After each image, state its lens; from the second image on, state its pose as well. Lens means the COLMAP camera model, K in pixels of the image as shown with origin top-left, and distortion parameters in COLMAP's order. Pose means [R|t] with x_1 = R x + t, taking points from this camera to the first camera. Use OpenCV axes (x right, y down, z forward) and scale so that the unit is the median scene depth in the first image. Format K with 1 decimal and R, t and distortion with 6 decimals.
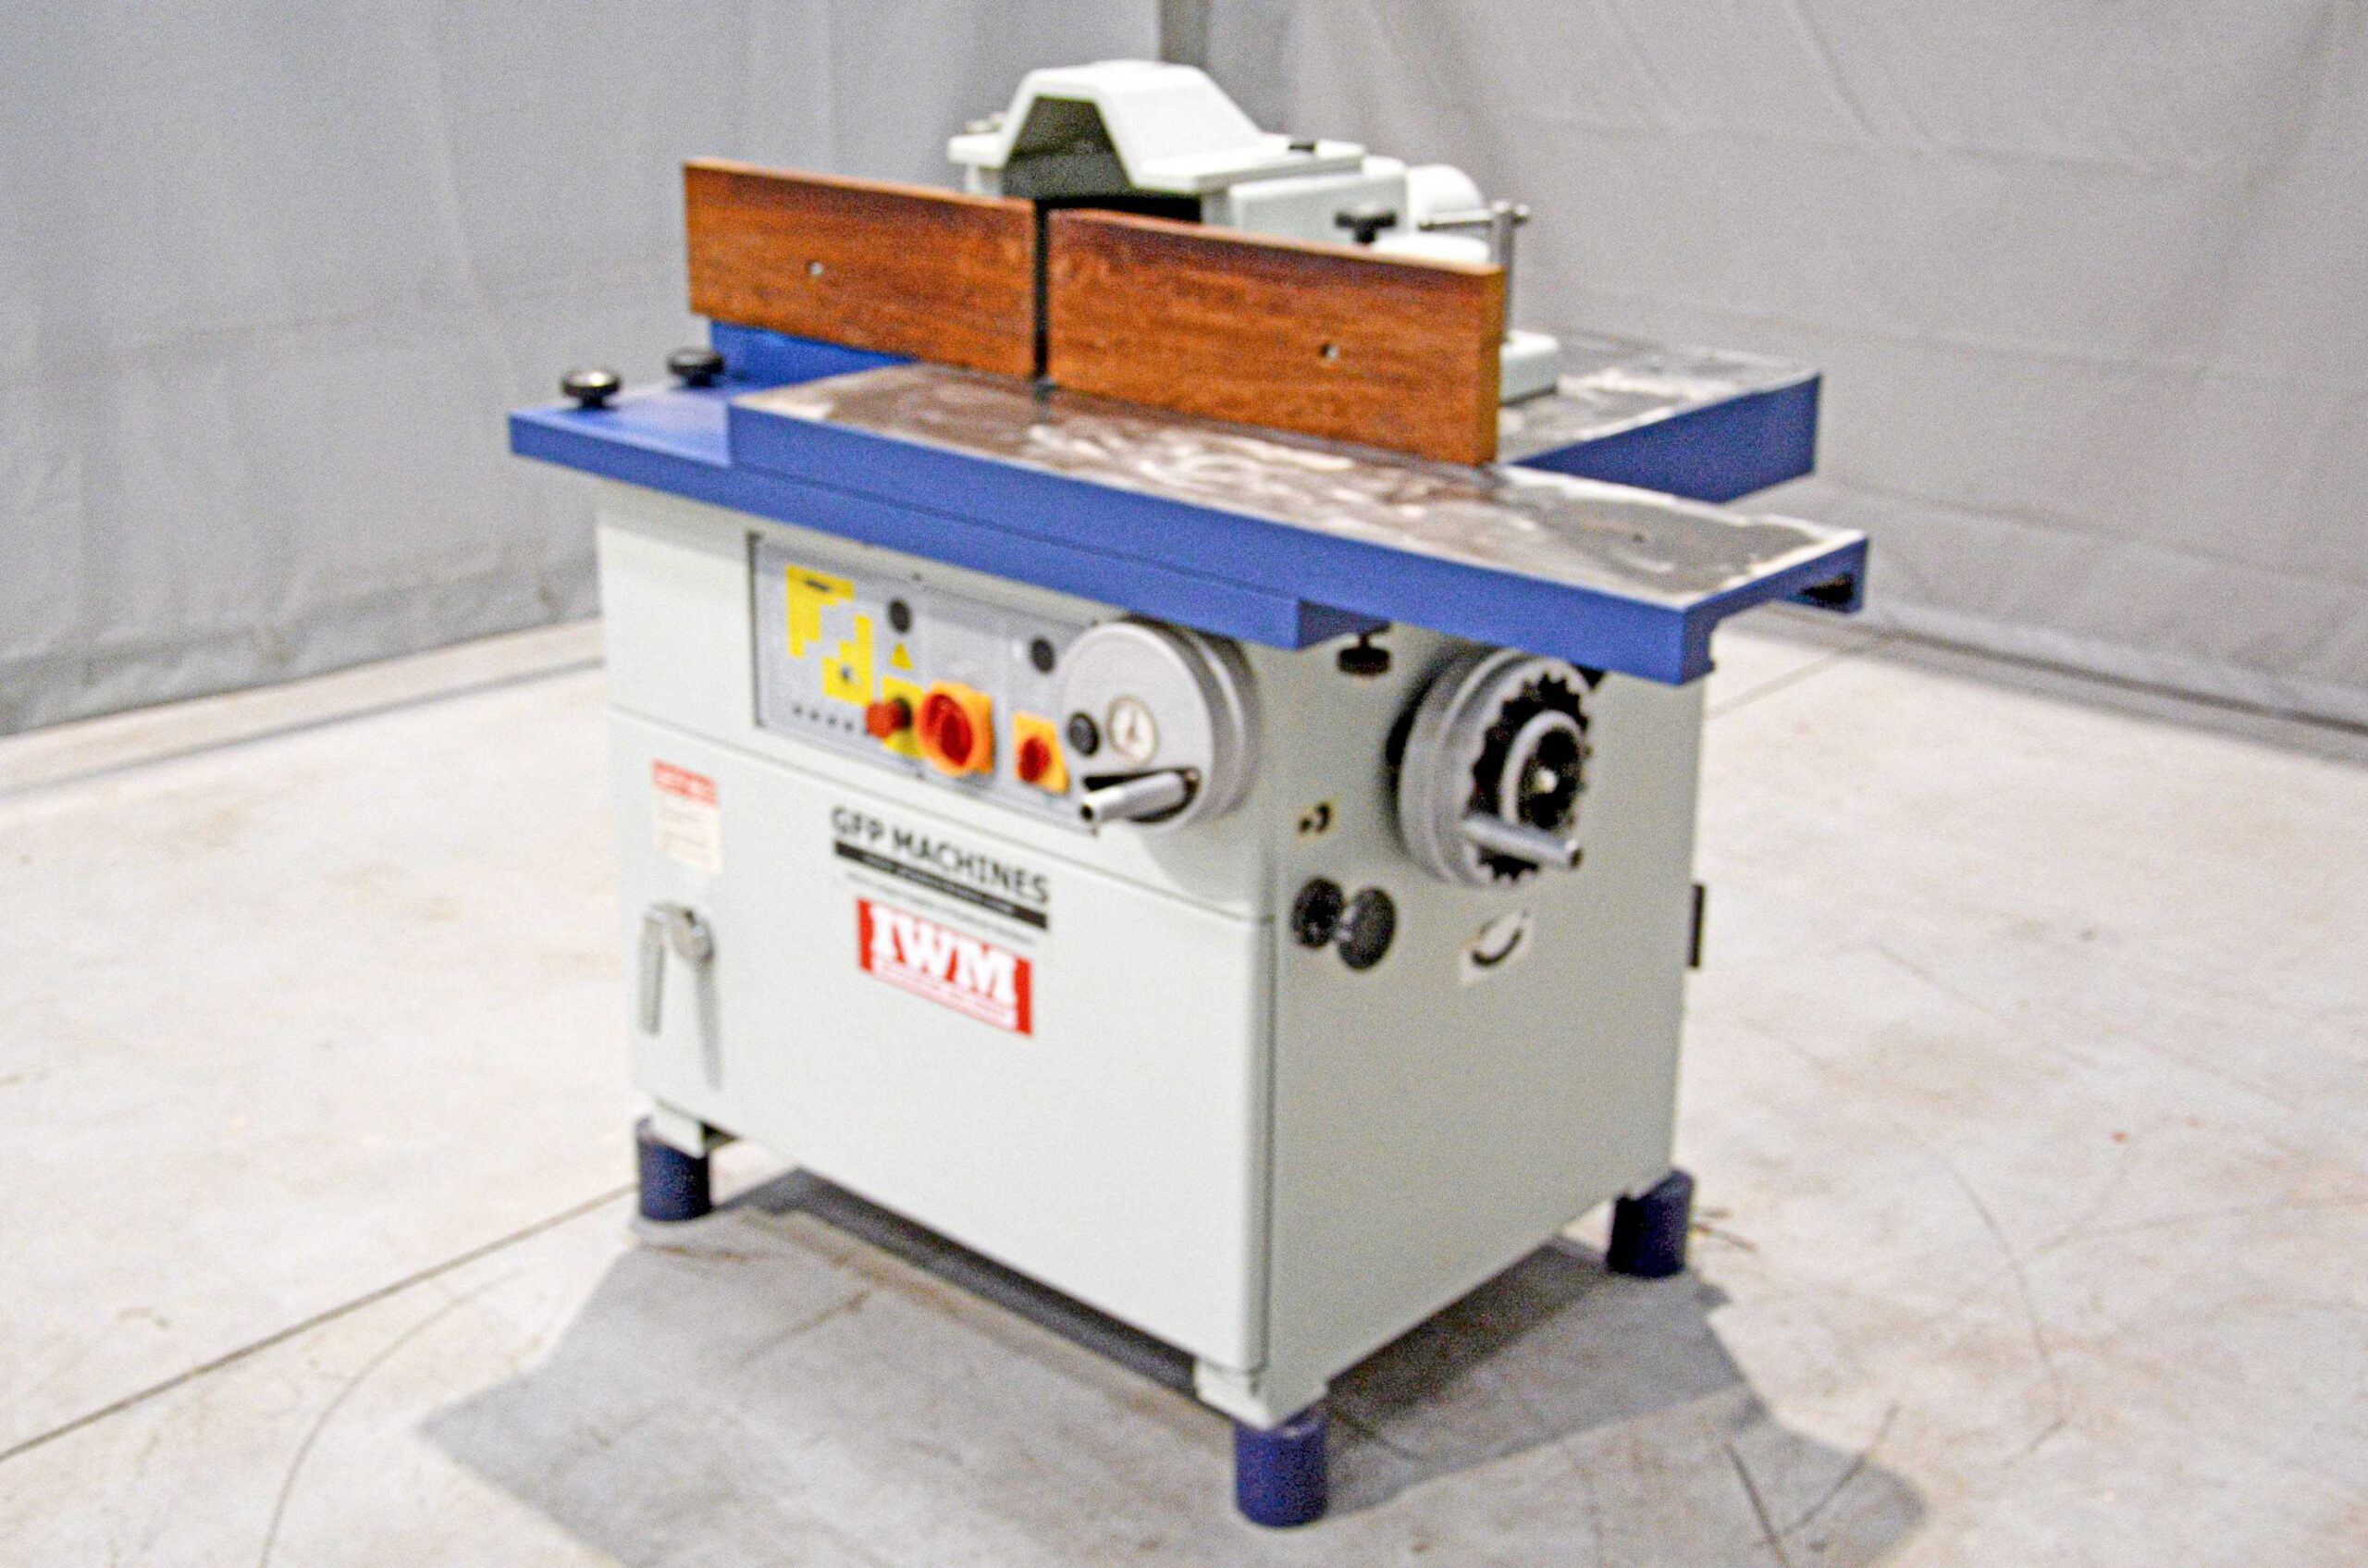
lens RADIAL K [[2821.2, 0, 1122.0], [0, 2821.2, 715.9], [0, 0, 1]] dist [-0.003550, 0.000000]
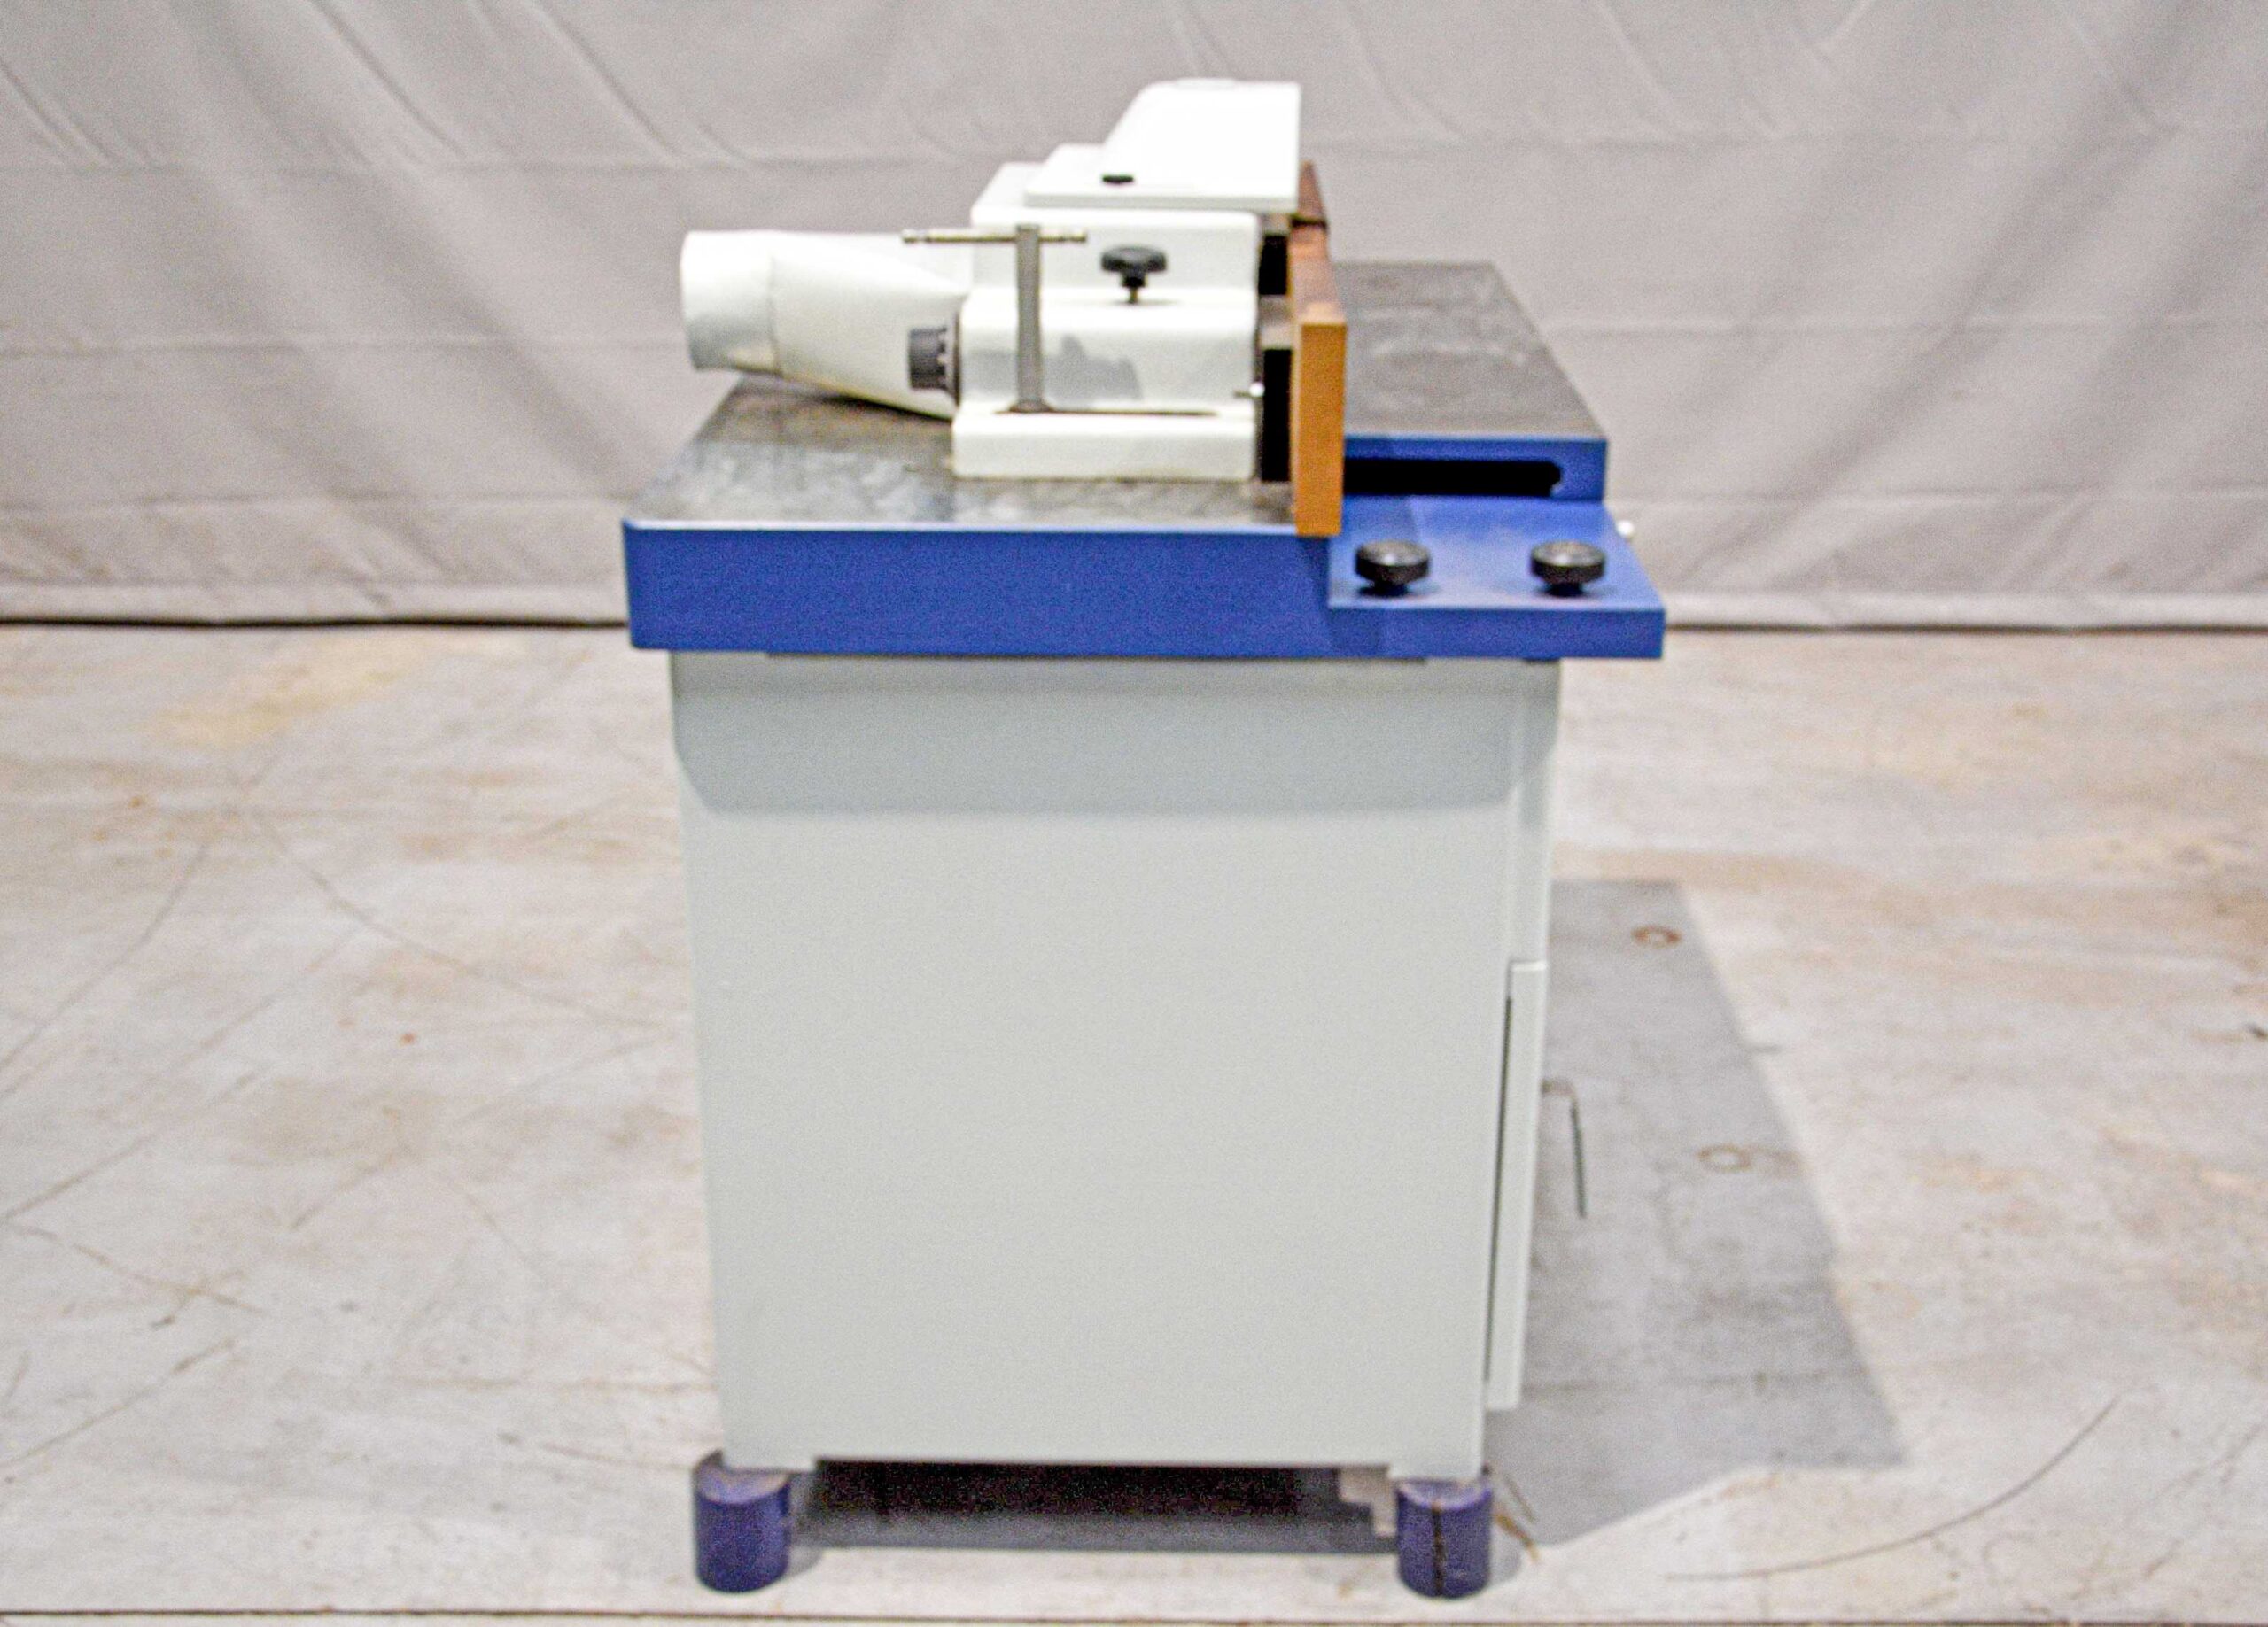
lens RADIAL K [[2655.4, 0, 1142.9], [0, 2655.4, 872.6], [0, 0, 1]] dist [-0.011319, 0.000000]
pose [[-0.660486, -0.275287, 0.698552, -0.681816], [0.233996, 0.808561, 0.539885, -0.496715], [-0.713445, 0.520045, -0.469627, 1.548104]]
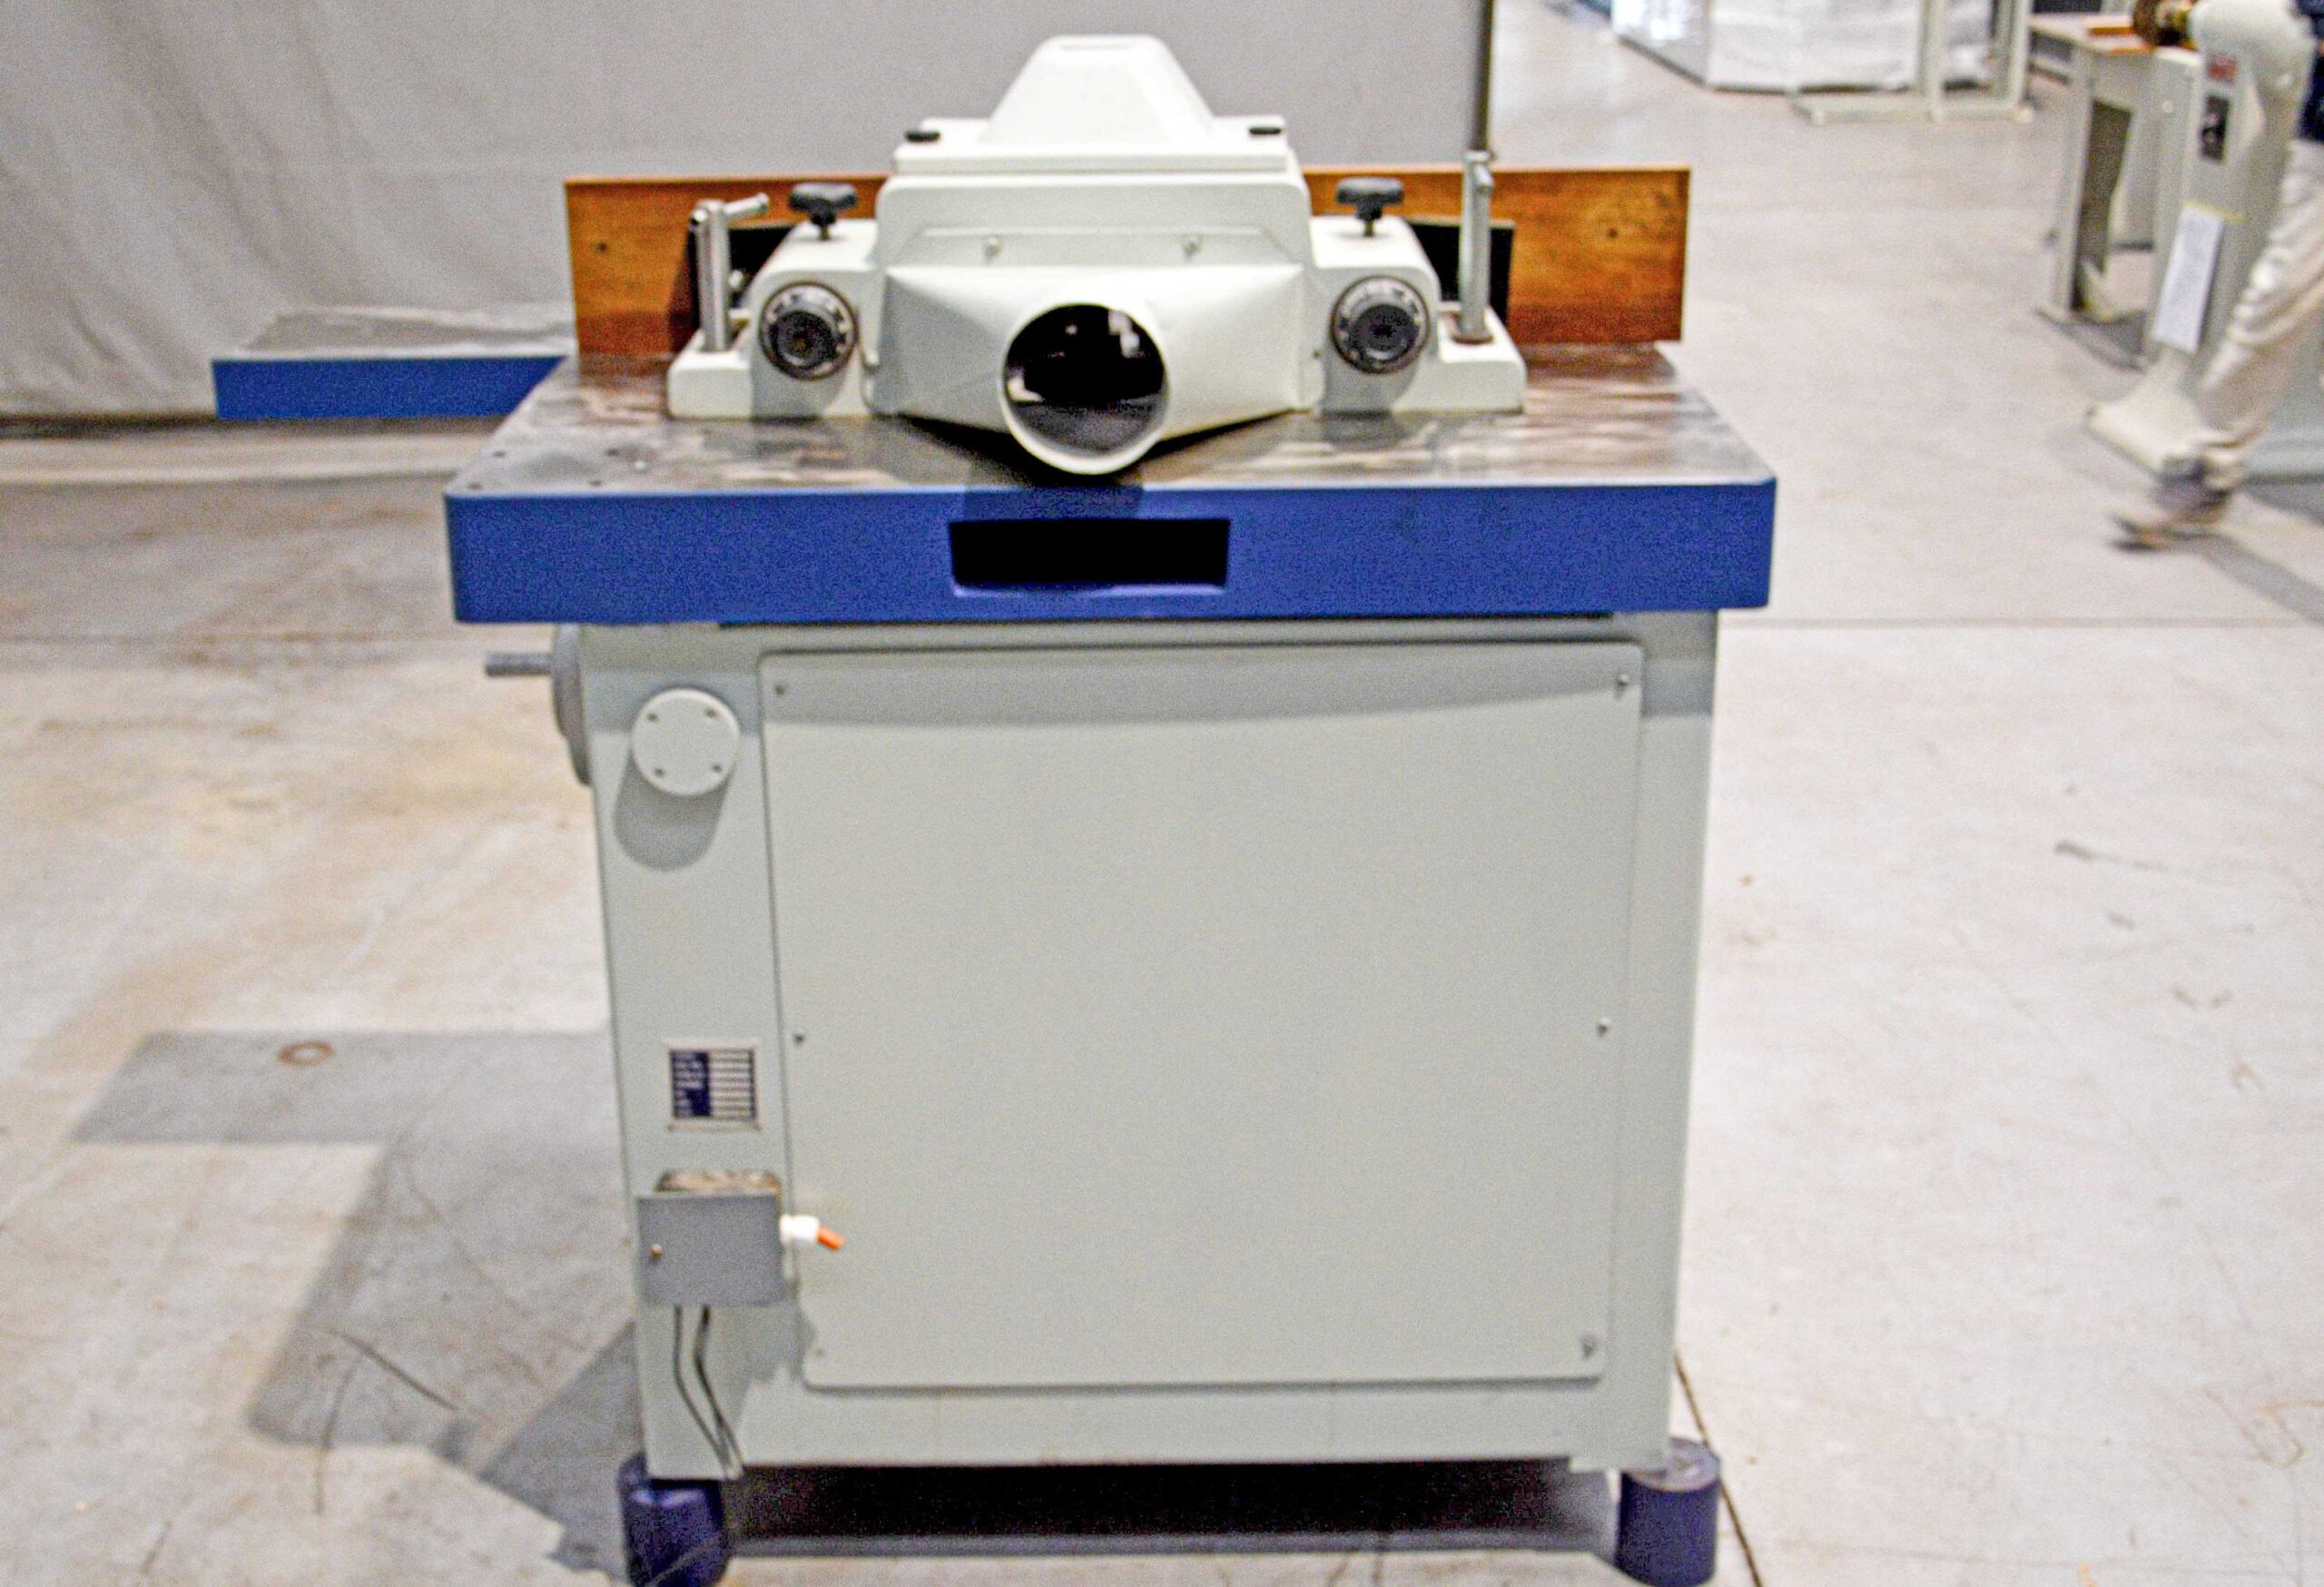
lens RADIAL K [[2834.0, 0, 1154.7], [0, 2834.0, 799.7], [0, 0, 1]] dist [-0.044200, 0.000000]
pose [[-0.729147, 0.245954, -0.638633, 0.626835], [-0.201062, 0.815013, 0.543440, -0.521489], [0.654156, 0.524652, -0.544812, 1.609914]]
